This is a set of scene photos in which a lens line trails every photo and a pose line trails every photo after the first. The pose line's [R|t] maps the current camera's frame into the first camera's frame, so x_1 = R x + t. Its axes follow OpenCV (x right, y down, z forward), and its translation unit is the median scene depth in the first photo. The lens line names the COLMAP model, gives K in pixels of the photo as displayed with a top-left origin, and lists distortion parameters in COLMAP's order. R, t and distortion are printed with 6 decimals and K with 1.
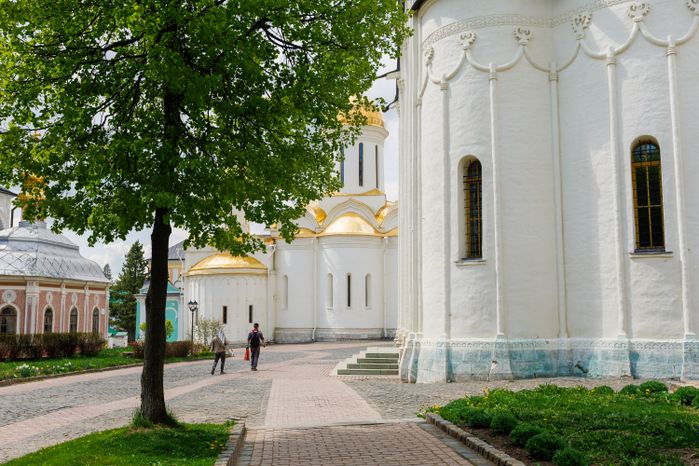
lens RADIAL K [[706.8, 0, 349.3], [0, 706.8, 233.3], [0, 0, 1]] dist [-0.001713, 0.000000]
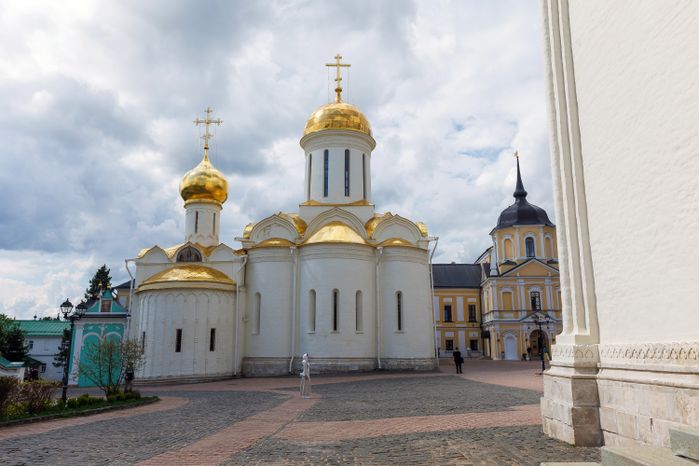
lens RADIAL K [[542.9, 0, 350.1], [0, 542.9, 233.7], [0, 0, 1]] dist [0.002119, -0.001030]
pose [[0.998446, 0.011157, 0.054594, -0.018573], [-0.005631, 0.994936, -0.100351, 0.054624], [-0.055438, 0.099887, 0.993453, 0.360917]]
